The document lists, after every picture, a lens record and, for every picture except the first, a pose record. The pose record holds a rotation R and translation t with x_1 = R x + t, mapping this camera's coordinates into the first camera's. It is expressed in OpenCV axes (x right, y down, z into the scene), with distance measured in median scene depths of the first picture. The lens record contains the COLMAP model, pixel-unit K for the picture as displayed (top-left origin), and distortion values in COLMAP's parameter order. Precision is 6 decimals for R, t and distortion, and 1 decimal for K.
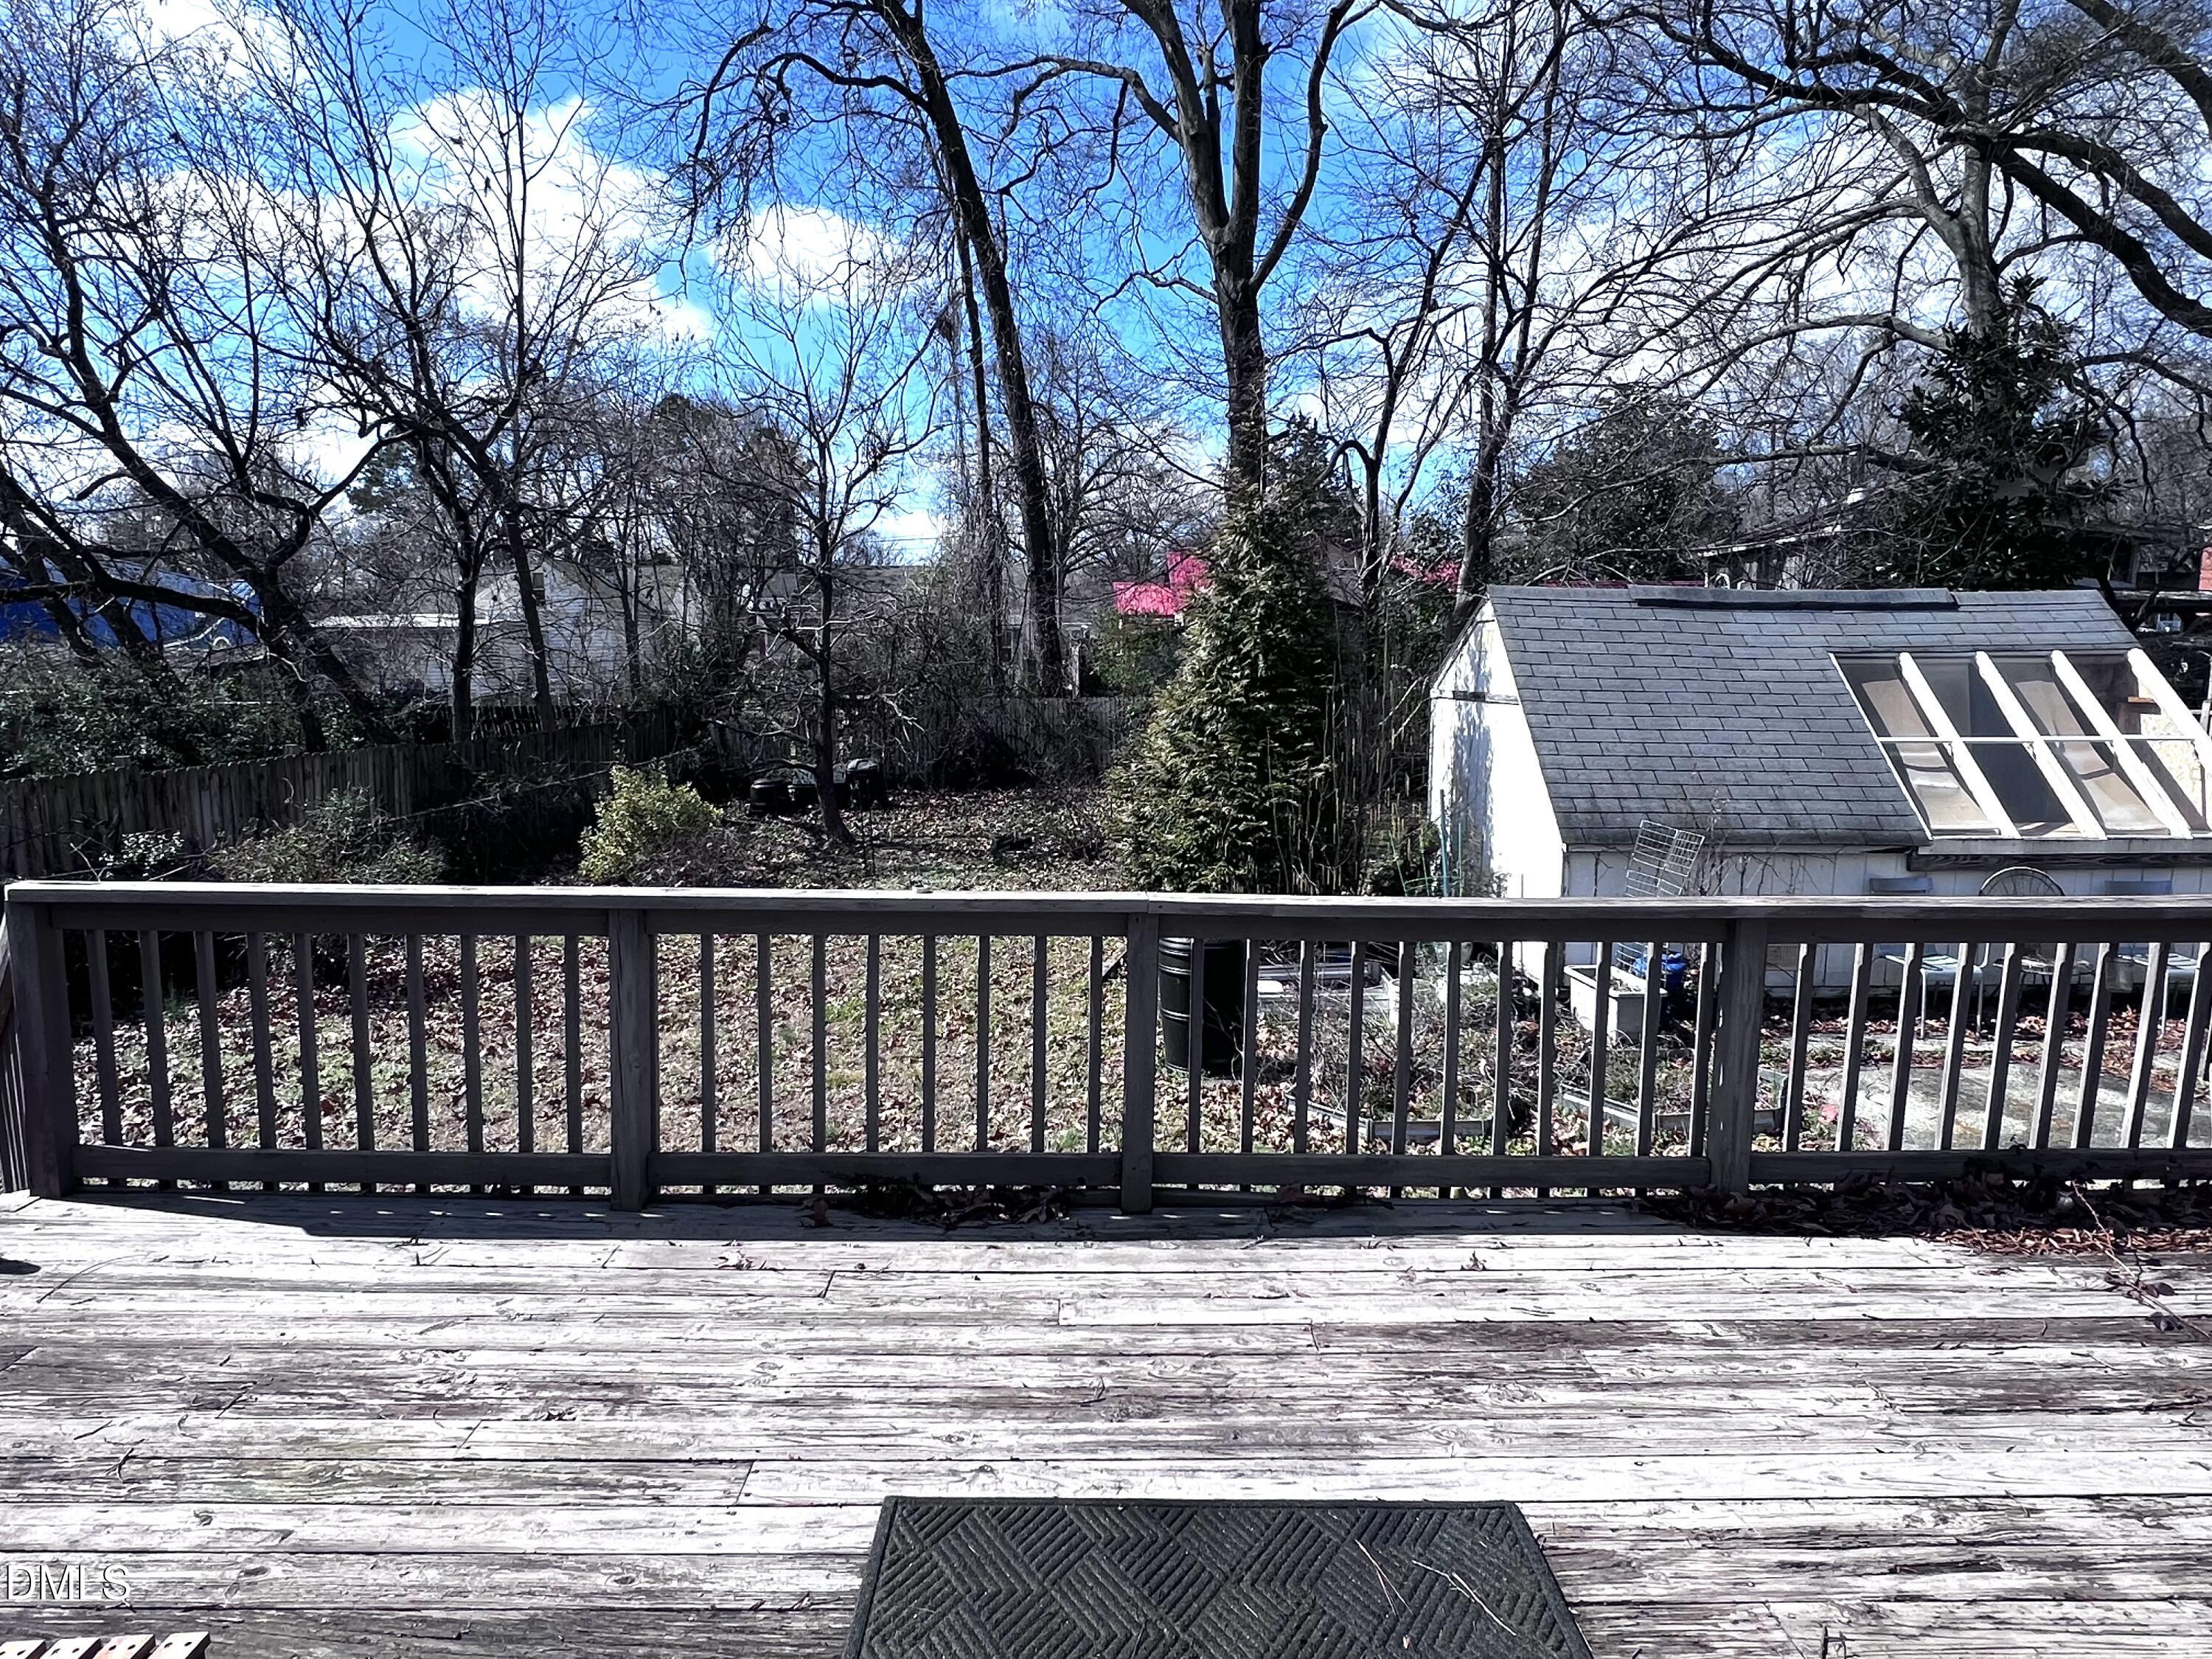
lens RADIAL K [[1298.0, 0, 1098.8], [0, 1298.0, 836.1], [0, 0, 1]] dist [-0.005066, 0.001879]
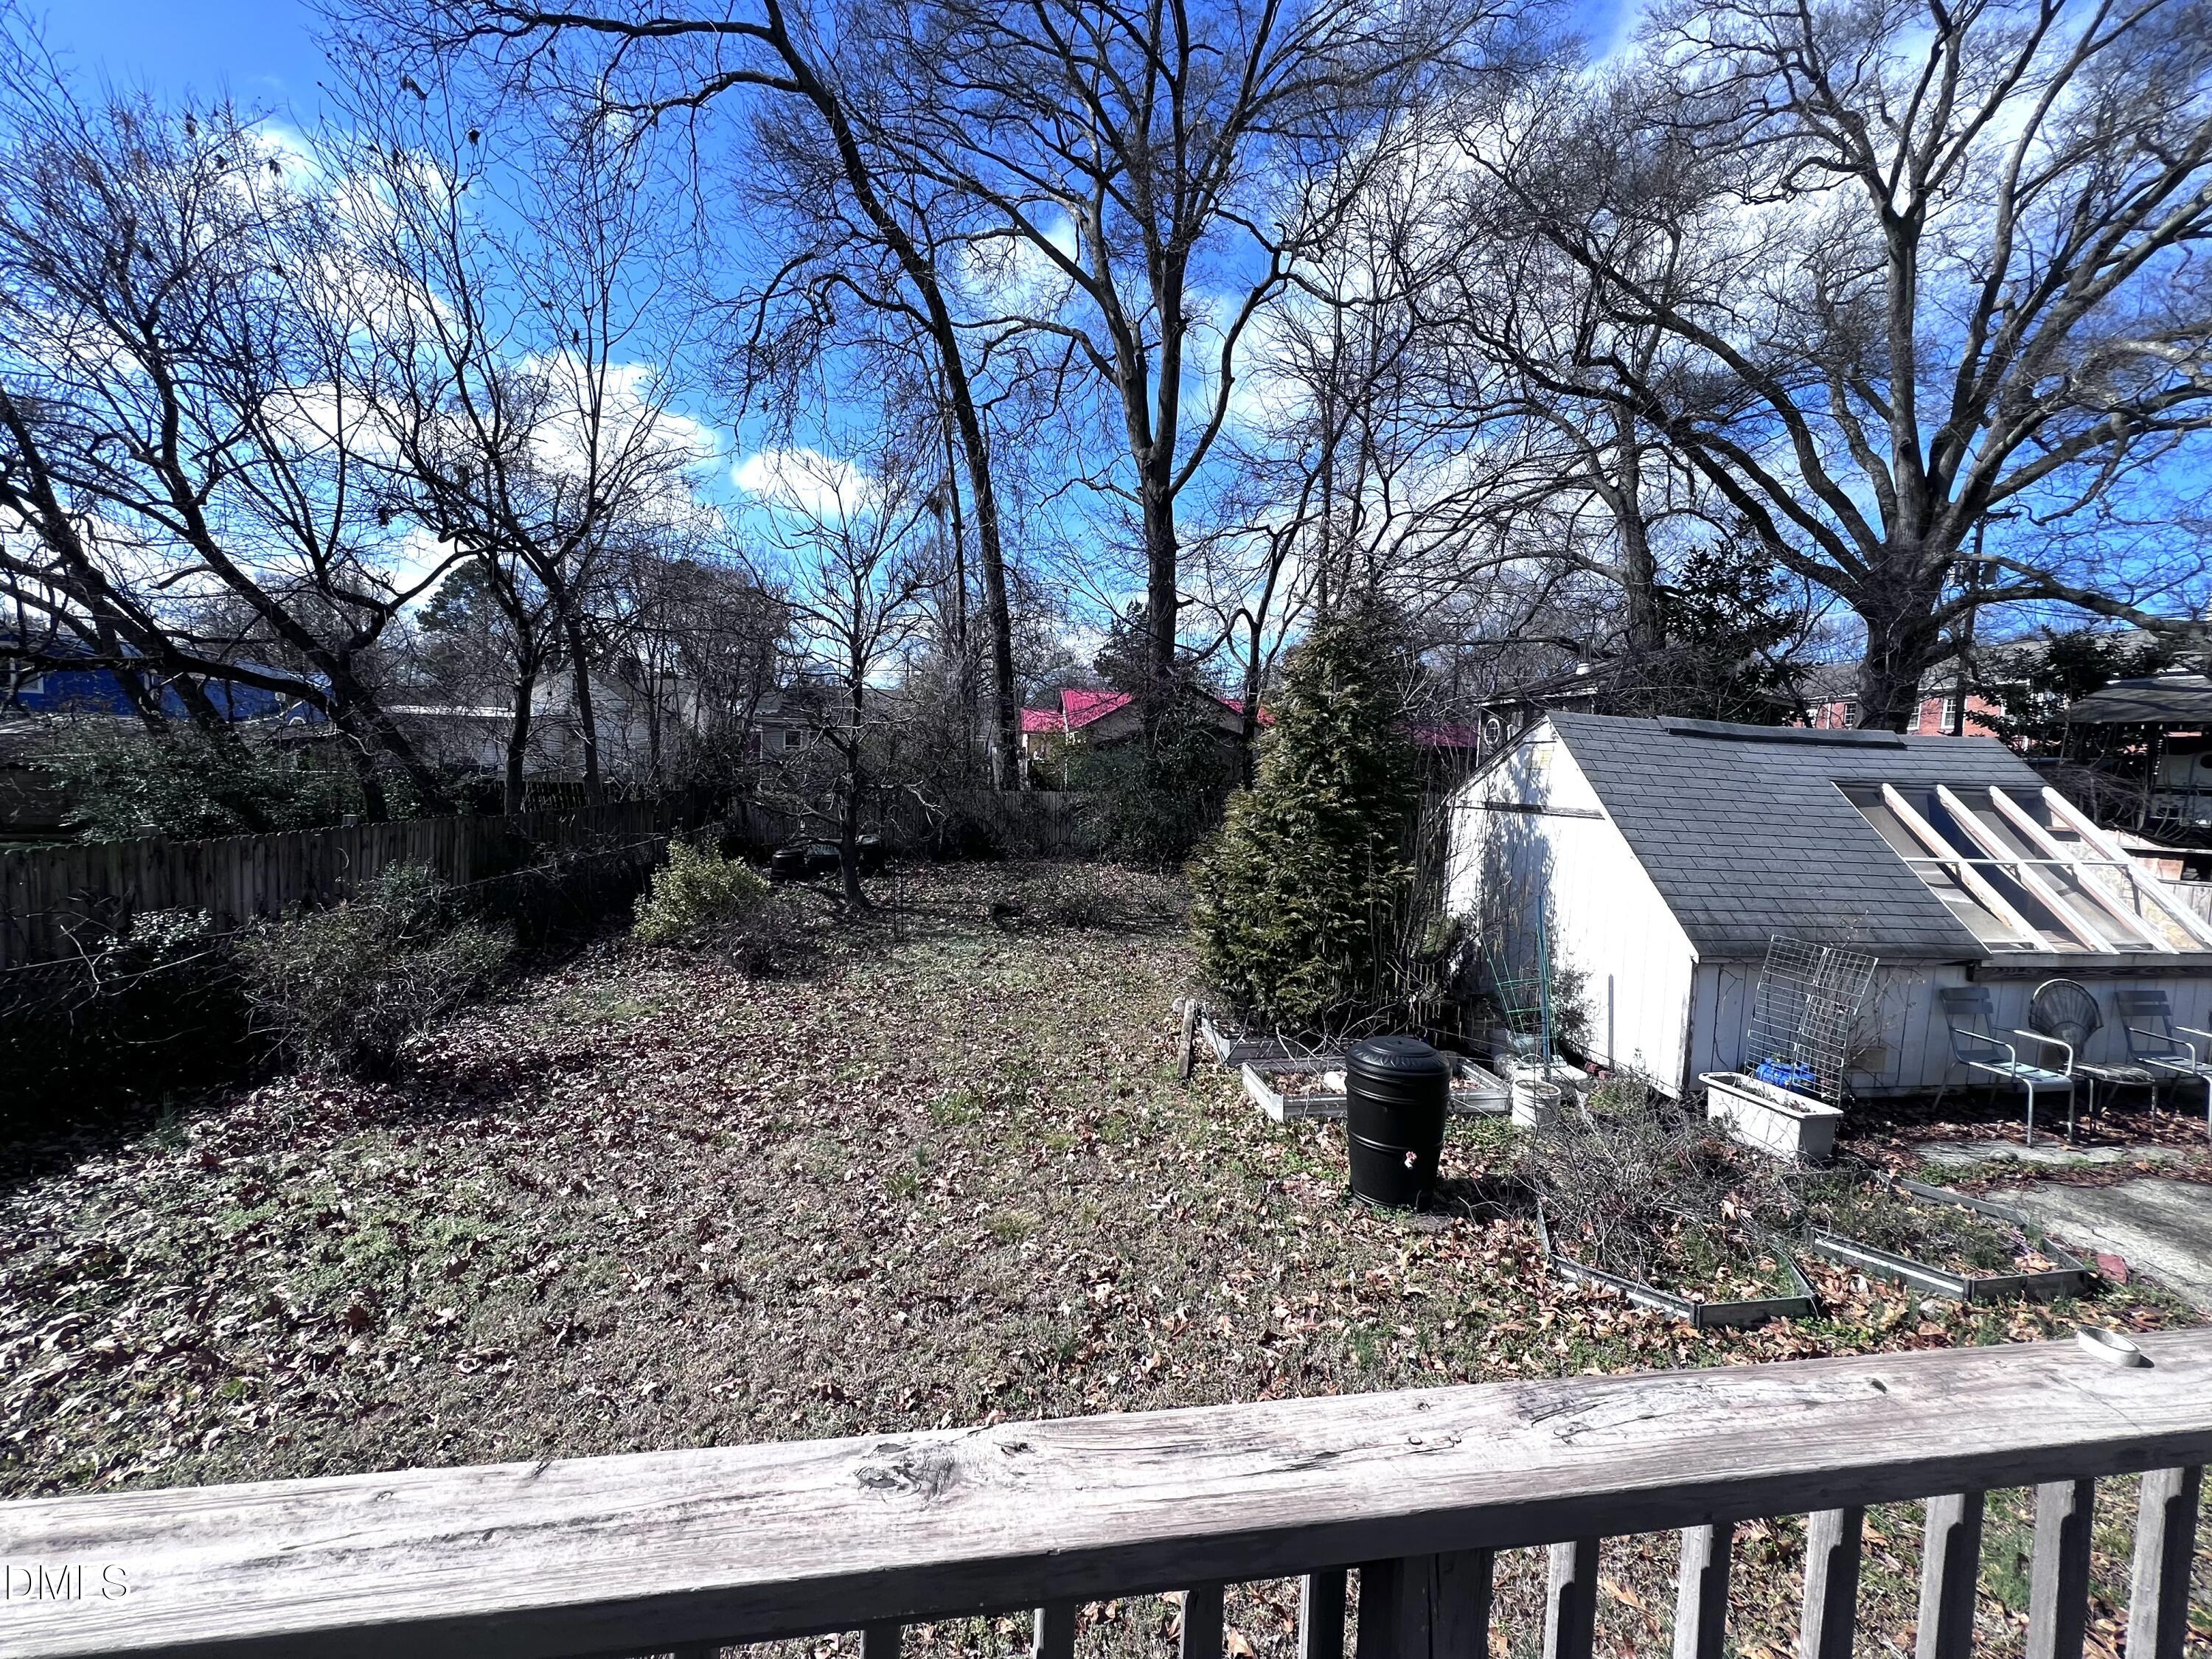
lens RADIAL K [[898.5, 0, 1113.9], [0, 898.5, 826.9], [0, 0, 1]] dist [-0.003553, 0.000732]
pose [[0.989010, 0.027257, 0.145316, -0.079834], [-0.017595, 0.997573, -0.067365, -0.015151], [-0.146800, 0.064068, 0.987089, 0.131727]]
